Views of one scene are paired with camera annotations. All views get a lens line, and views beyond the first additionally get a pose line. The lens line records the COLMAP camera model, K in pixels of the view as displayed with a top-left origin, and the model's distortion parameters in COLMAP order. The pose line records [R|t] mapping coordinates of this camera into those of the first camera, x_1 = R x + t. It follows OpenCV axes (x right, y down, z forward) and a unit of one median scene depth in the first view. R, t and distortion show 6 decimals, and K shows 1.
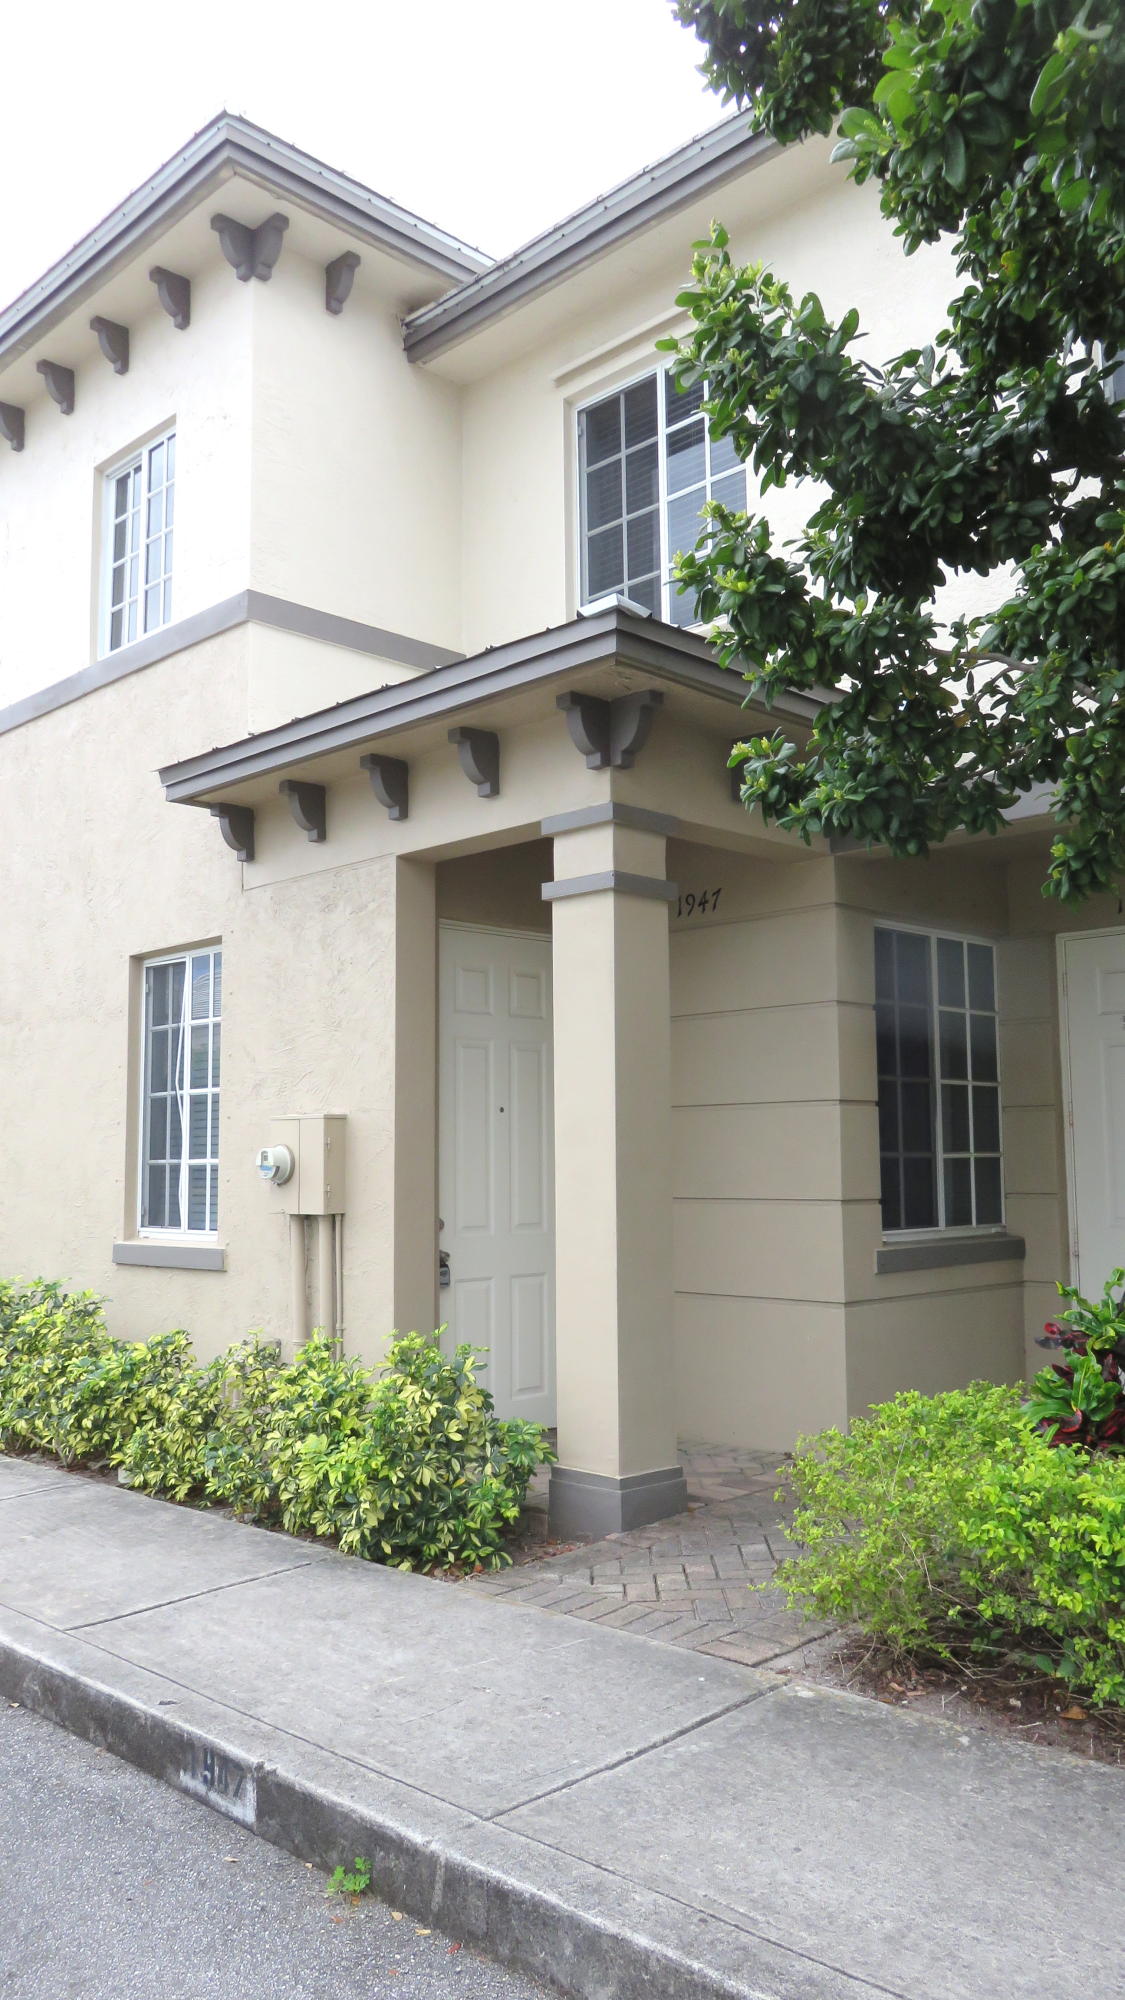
lens RADIAL K [[1516.3, 0, 562.5], [0, 1516.3, 1000.0], [0, 0, 1]] dist [-0.001314, 0.004852]
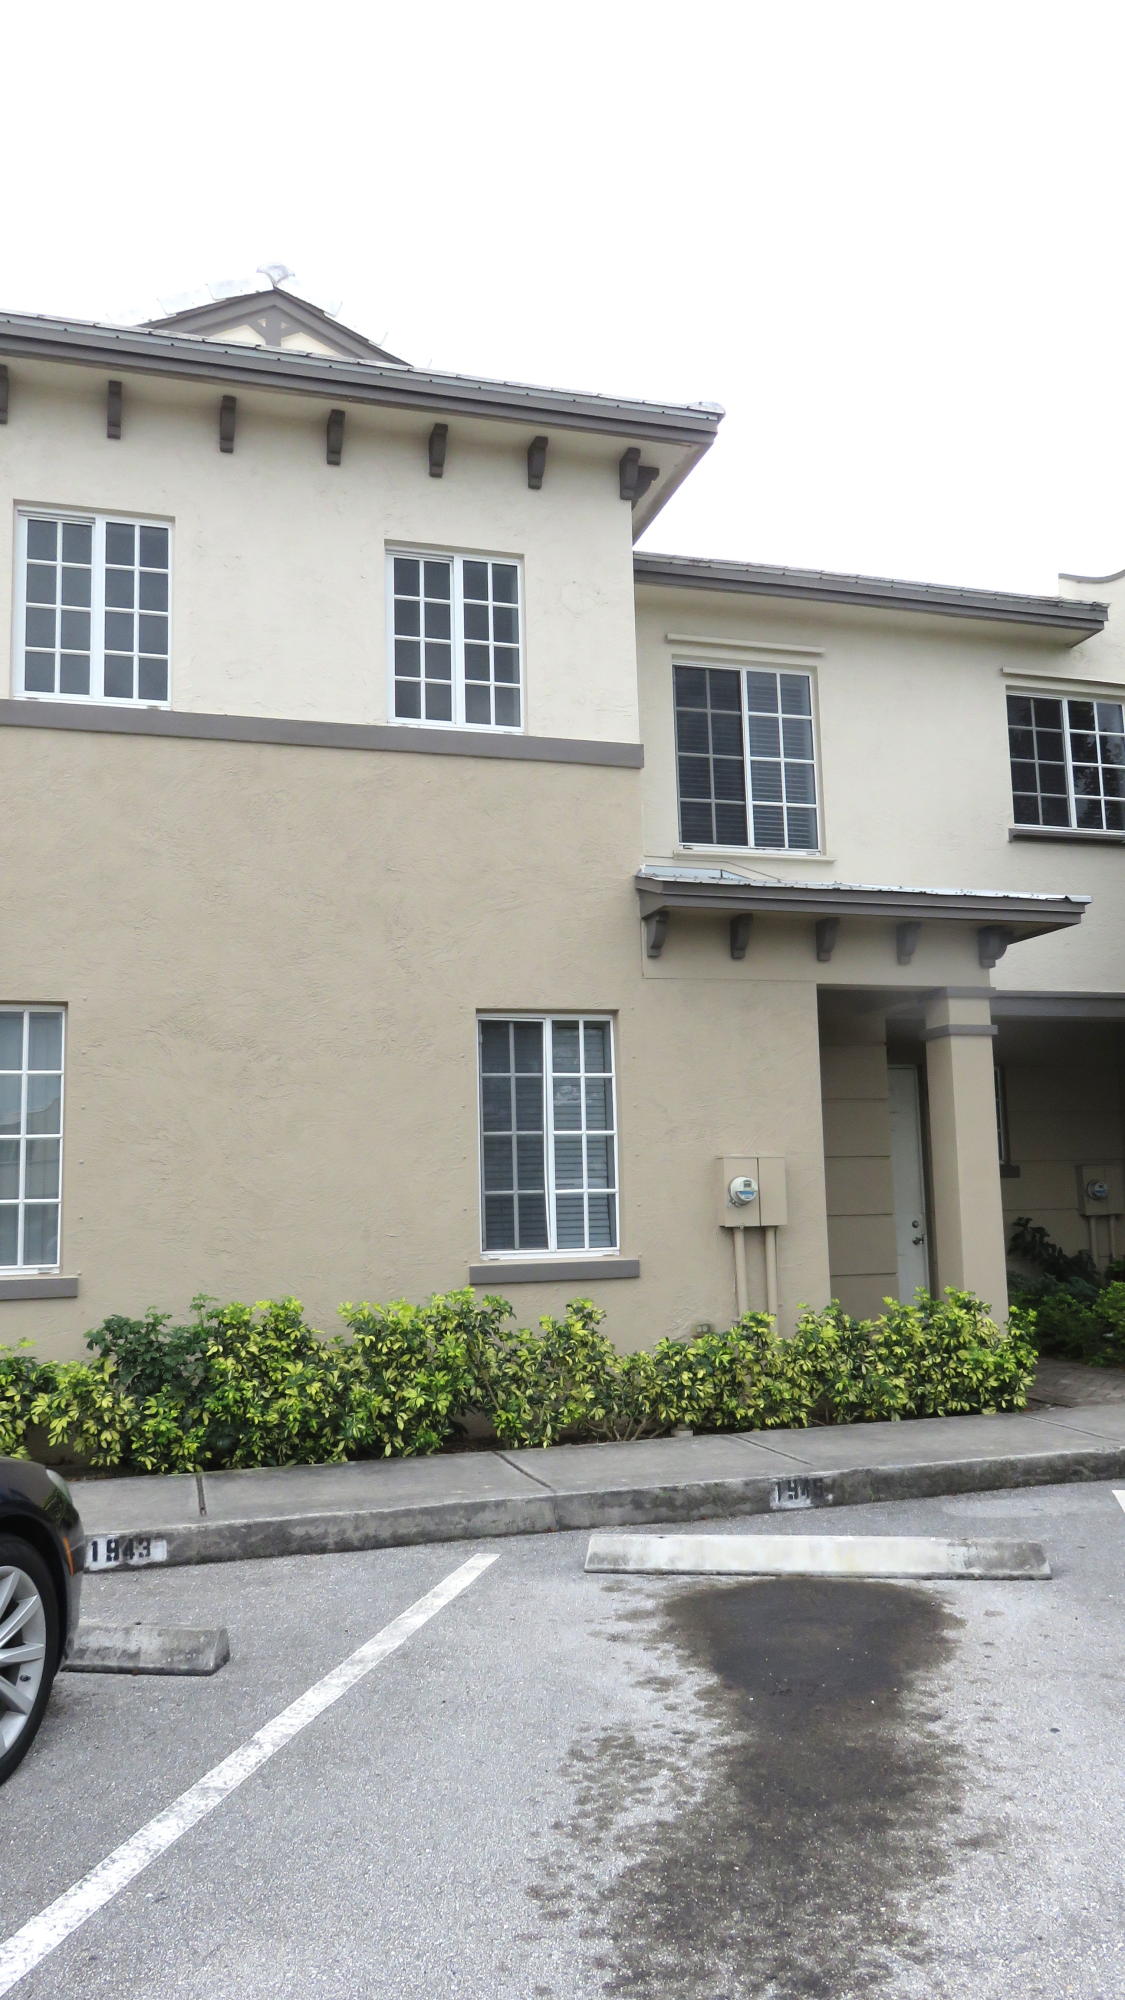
lens RADIAL K [[1516.3, 0, 562.5], [0, 1516.3, 1000.0], [0, 0, 1]] dist [-0.001314, 0.004852]
pose [[0.440236, 0.116500, 0.890292, -1.318341], [-0.072849, 0.992912, -0.093906, 0.068631], [-0.894922, -0.023517, 0.445603, 0.463211]]
